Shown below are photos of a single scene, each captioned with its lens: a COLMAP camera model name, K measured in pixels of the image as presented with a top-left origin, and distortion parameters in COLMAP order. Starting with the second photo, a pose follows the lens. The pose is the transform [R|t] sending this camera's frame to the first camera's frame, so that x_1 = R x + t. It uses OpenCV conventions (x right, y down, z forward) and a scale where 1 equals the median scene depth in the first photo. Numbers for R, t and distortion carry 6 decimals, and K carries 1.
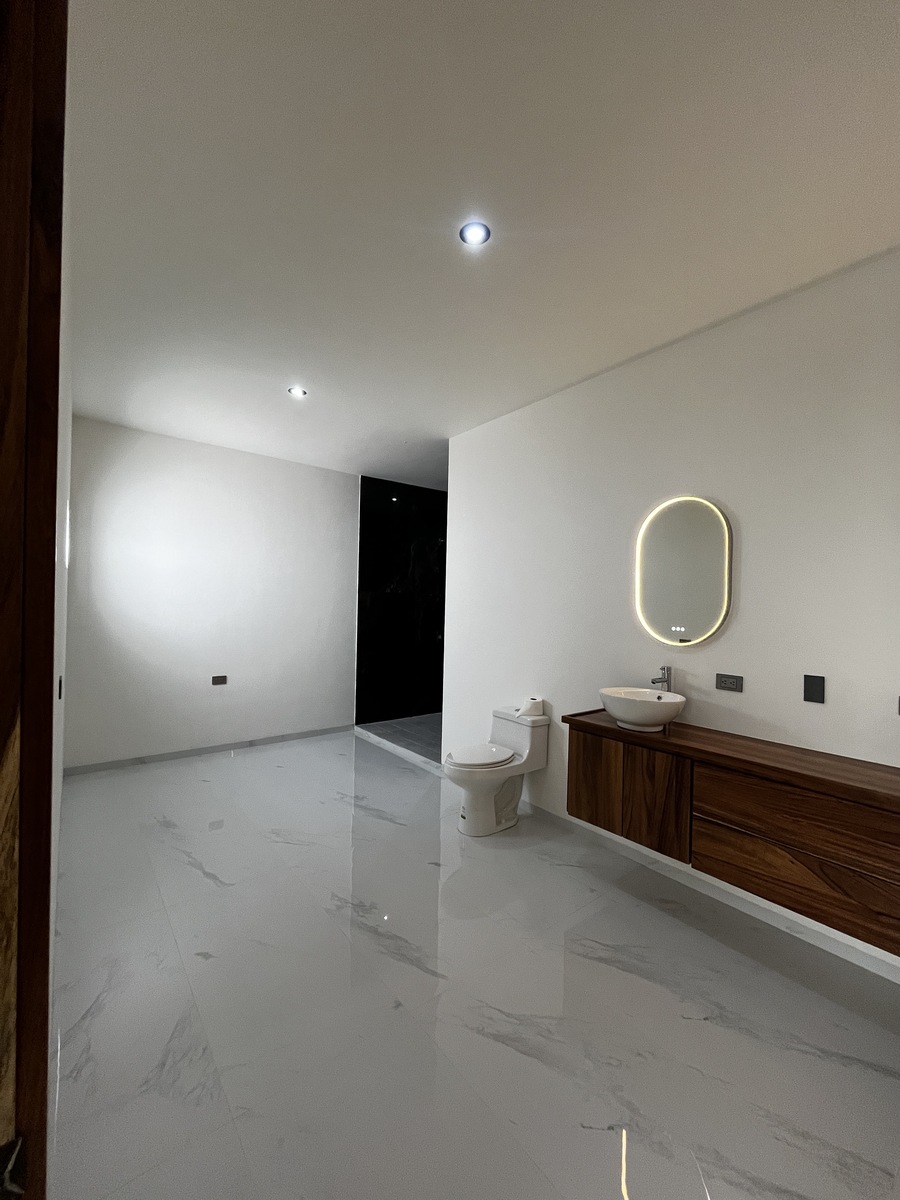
lens RADIAL K [[485.1, 0, 451.9], [0, 485.1, 604.9], [0, 0, 1]] dist [-0.001327, 0.000051]
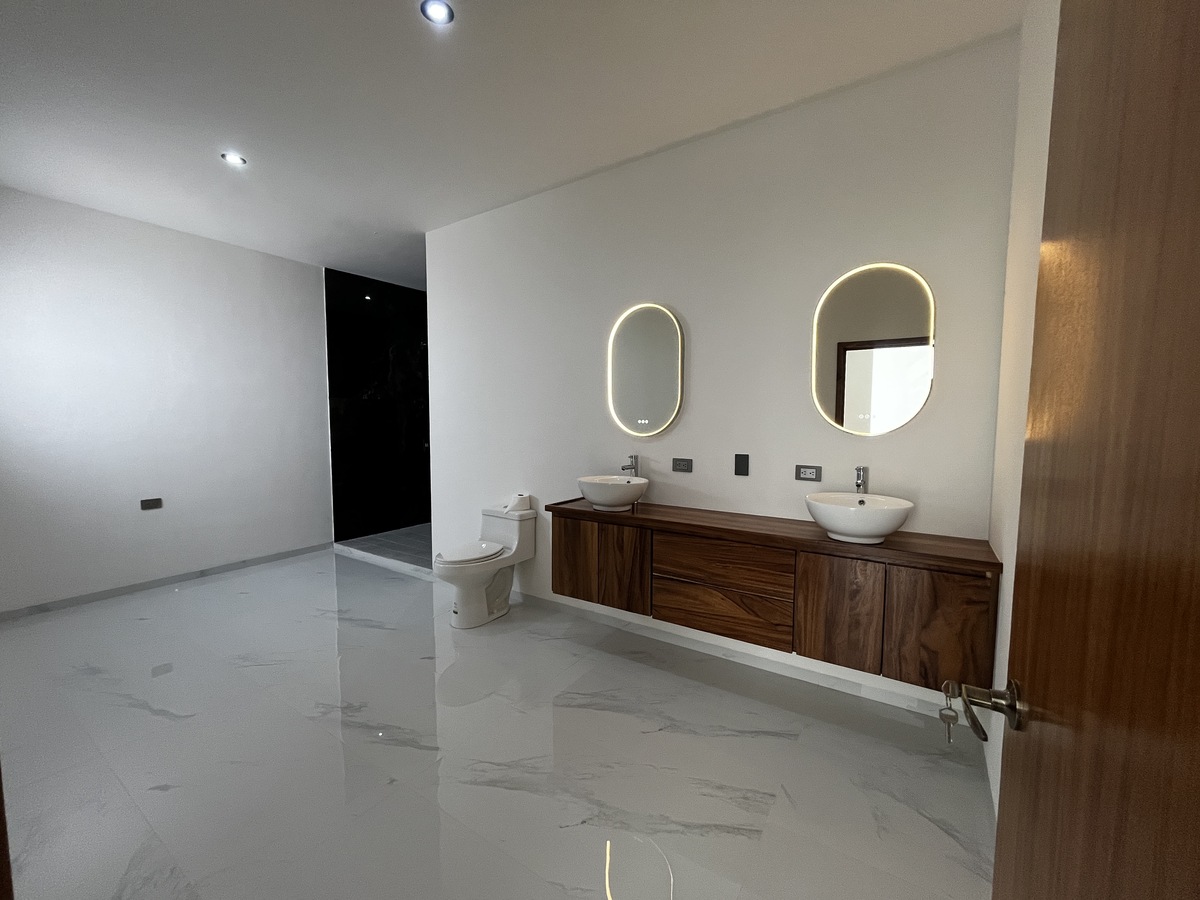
lens RADIAL K [[485.1, 0, 596.6], [0, 485.1, 452.9], [0, 0, 1]] dist [-0.001327, 0.000051]
pose [[0.953026, -0.042291, 0.299922, 0.017374], [0.019987, 0.996827, 0.077049, 0.032113], [-0.302229, -0.067435, 0.950847, -0.054742]]
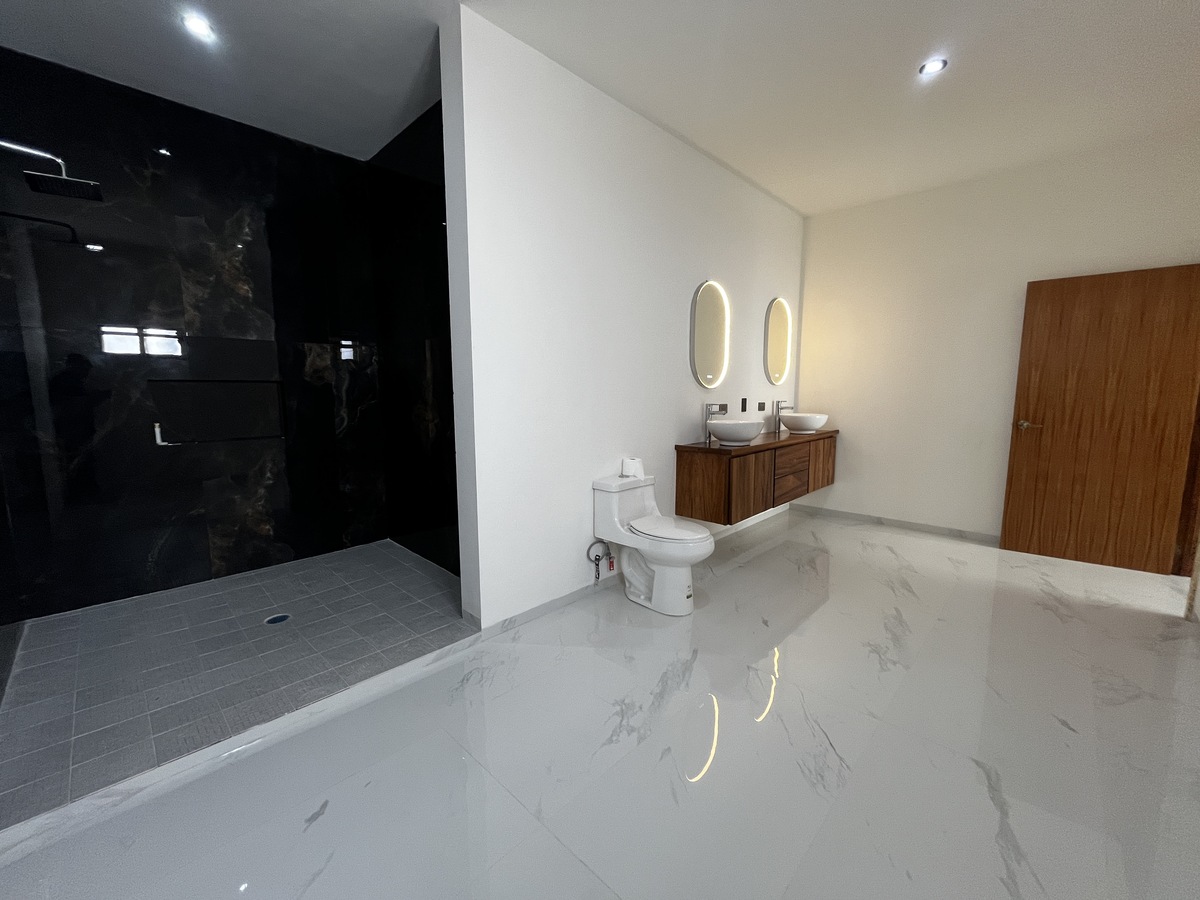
lens RADIAL K [[485.1, 0, 596.6], [0, 485.1, 452.9], [0, 0, 1]] dist [-0.001327, 0.000051]
pose [[-0.130644, -0.149666, 0.980067, -0.916204], [0.002238, 0.988493, 0.151251, 0.053923], [-0.991427, 0.021954, -0.128806, 1.498290]]
